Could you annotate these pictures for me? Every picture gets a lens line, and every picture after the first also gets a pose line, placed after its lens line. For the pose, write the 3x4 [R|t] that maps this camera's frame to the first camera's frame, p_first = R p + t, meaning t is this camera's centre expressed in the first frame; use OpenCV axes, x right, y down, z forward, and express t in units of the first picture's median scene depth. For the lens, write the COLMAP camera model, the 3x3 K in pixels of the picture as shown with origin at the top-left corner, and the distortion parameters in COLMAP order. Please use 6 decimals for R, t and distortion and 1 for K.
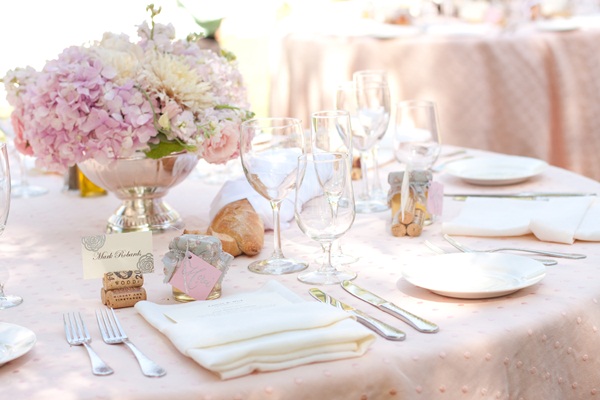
lens RADIAL K [[1482.5, 0, 300.0], [0, 1482.5, 200.0], [0, 0, 1]] dist [-0.093601, -0.806255]
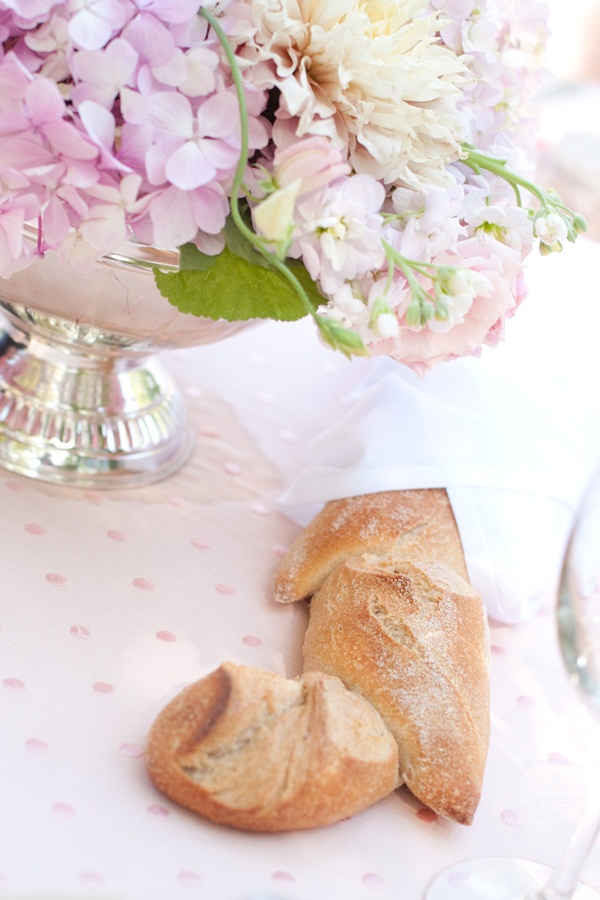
lens RADIAL K [[2223.7, 0, 300.0], [0, 2223.7, 450.0], [0, 0, 1]] dist [-0.093601, -0.806255]
pose [[0.947120, 0.301169, 0.110732, -0.115656], [-0.320246, 0.908877, 0.267179, -0.115726], [-0.020175, -0.288512, 0.957264, 0.629131]]
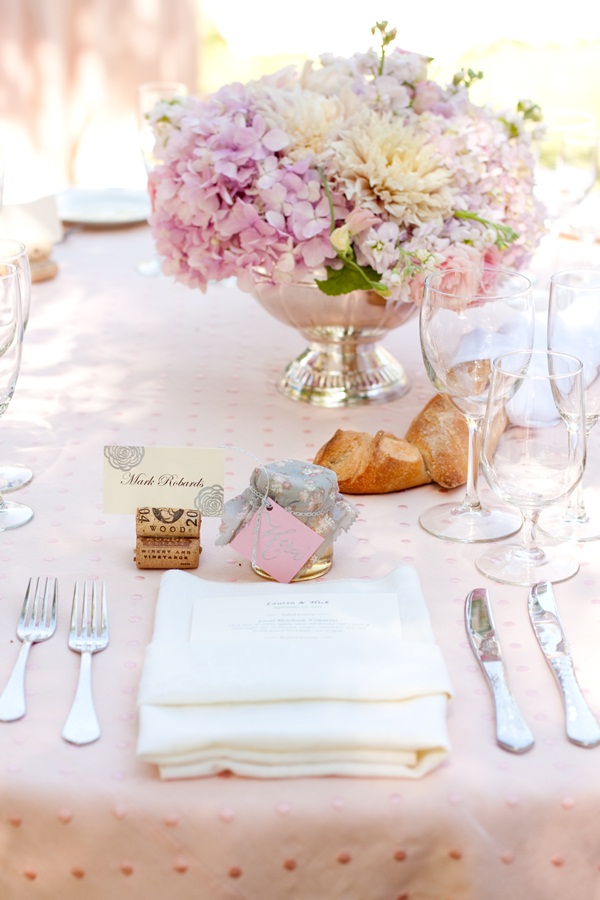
lens RADIAL K [[2223.7, 0, 300.0], [0, 2223.7, 450.0], [0, 0, 1]] dist [-0.093601, -0.806255]
pose [[0.929190, 0.168454, -0.328983, 0.196387], [-0.114805, 0.977614, 0.176323, -0.123783], [0.351321, -0.126069, 0.927729, 0.160279]]
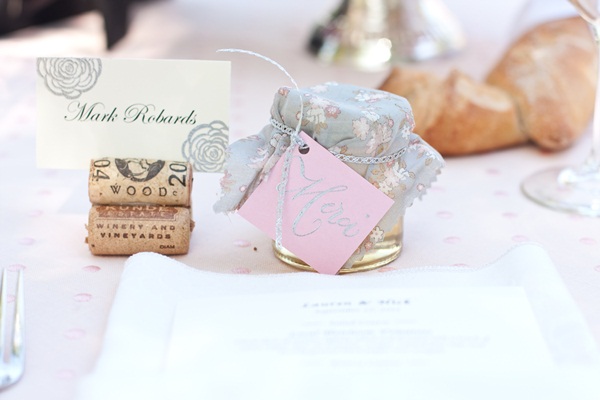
lens RADIAL K [[1482.5, 0, 300.0], [0, 1482.5, 200.0], [0, 0, 1]] dist [-0.093601, -0.806255]
pose [[0.931784, 0.154303, -0.328588, 0.038507], [-0.110434, 0.982752, 0.148335, -0.001987], [0.345809, -0.101929, 0.932752, 0.580228]]
